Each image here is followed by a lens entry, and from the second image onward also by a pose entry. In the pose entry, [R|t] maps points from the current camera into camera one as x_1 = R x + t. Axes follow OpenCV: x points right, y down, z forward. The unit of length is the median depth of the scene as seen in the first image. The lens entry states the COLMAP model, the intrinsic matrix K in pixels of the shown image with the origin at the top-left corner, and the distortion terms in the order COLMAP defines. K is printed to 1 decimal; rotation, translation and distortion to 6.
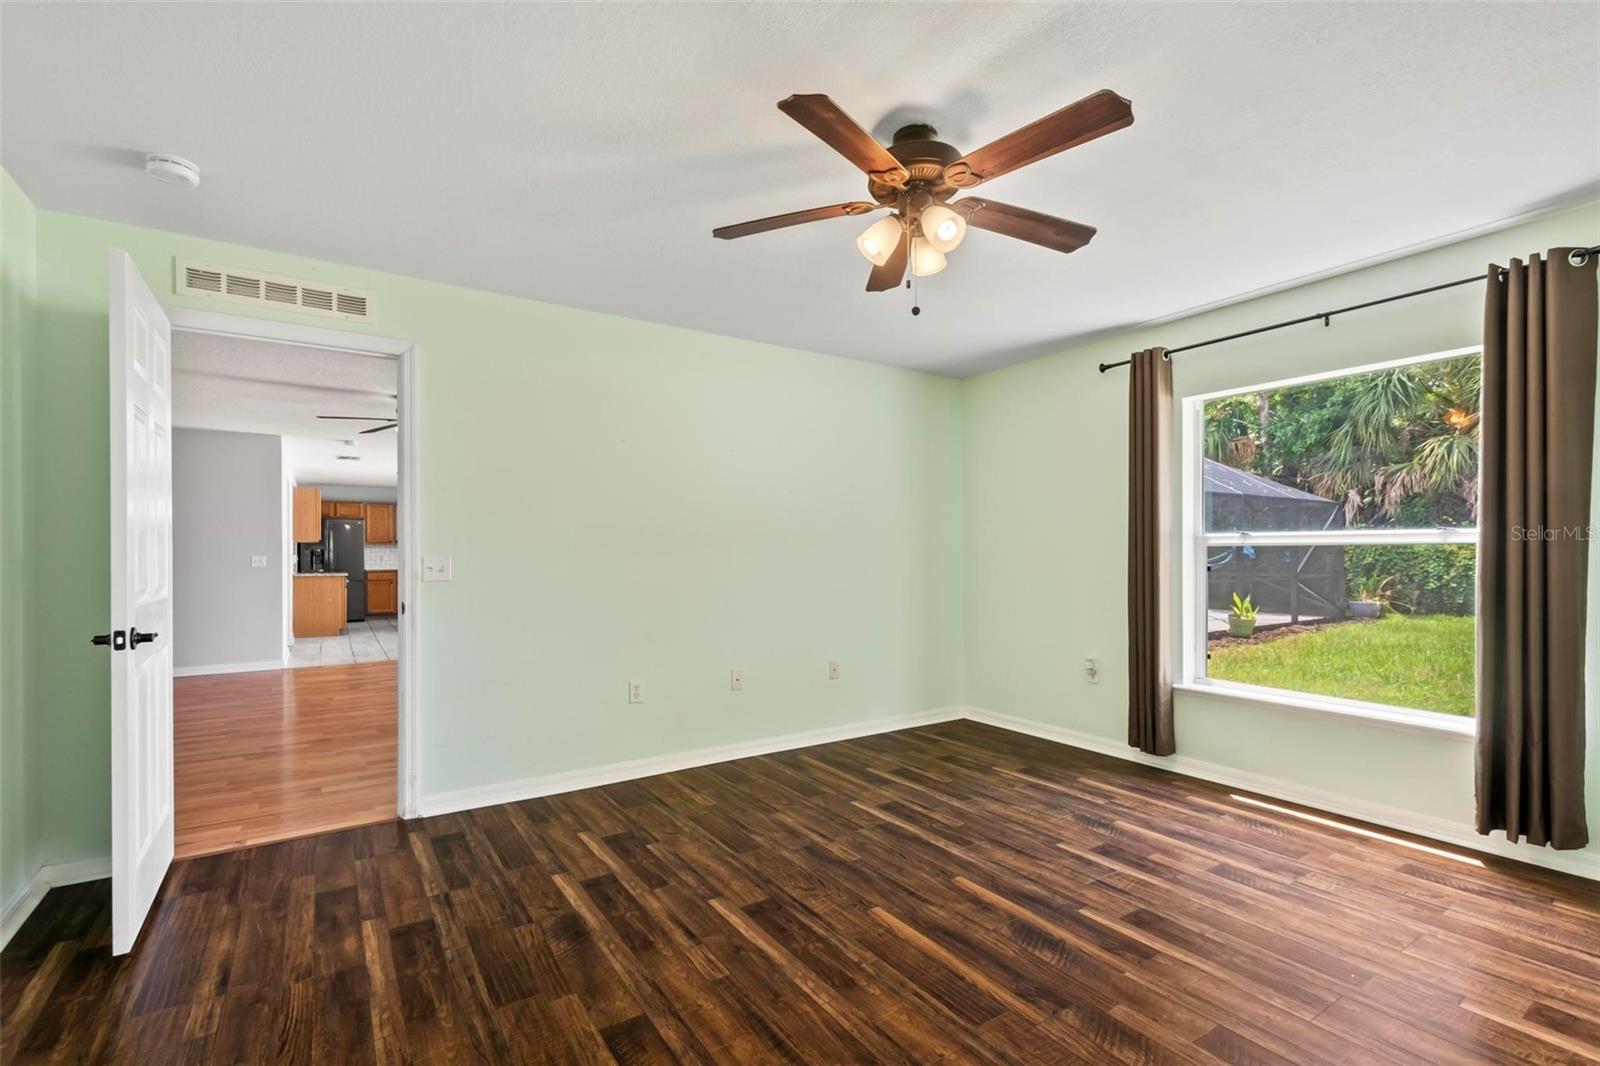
lens RADIAL K [[700.5, 0, 802.6], [0, 700.5, 562.1], [0, 0, 1]] dist [-0.000642, -0.000336]
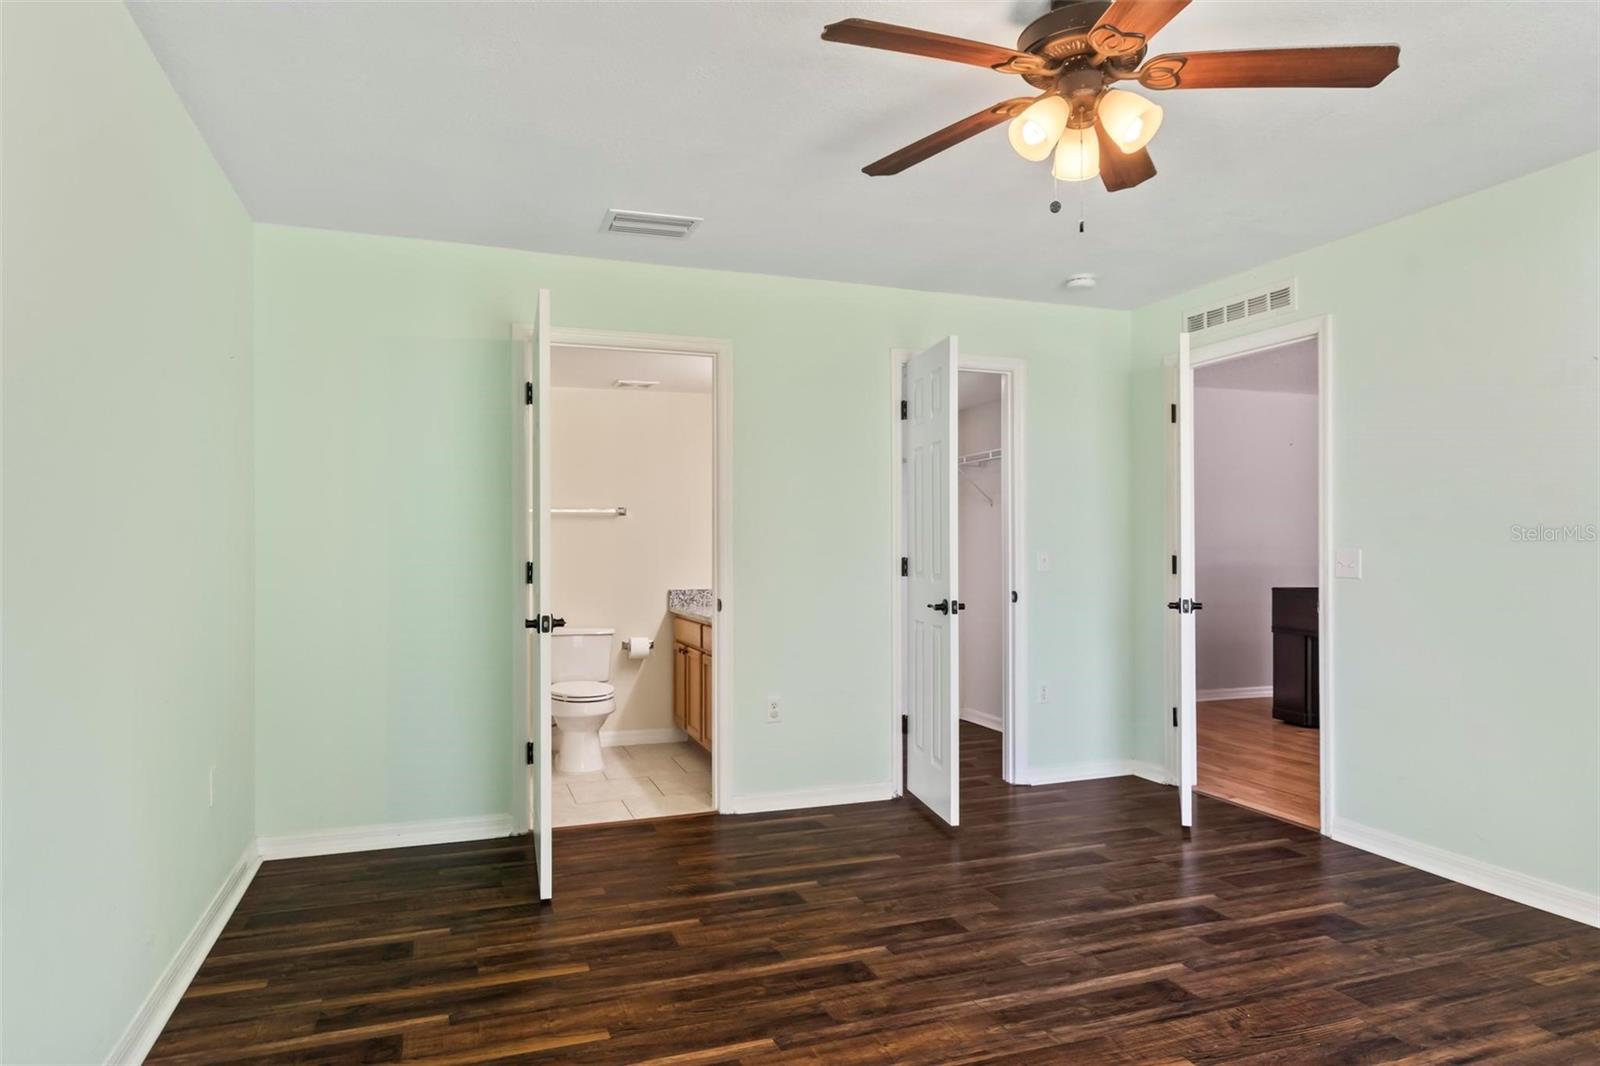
lens RADIAL K [[996.3, 0, 799.4], [0, 996.3, 534.9], [0, 0, 1]] dist [0.005395, 0.000055]
pose [[-0.248200, -0.010147, -0.968656, 1.035912], [-0.002934, 0.999948, -0.009723, -0.012081], [0.968704, 0.000429, -0.248217, 0.782621]]
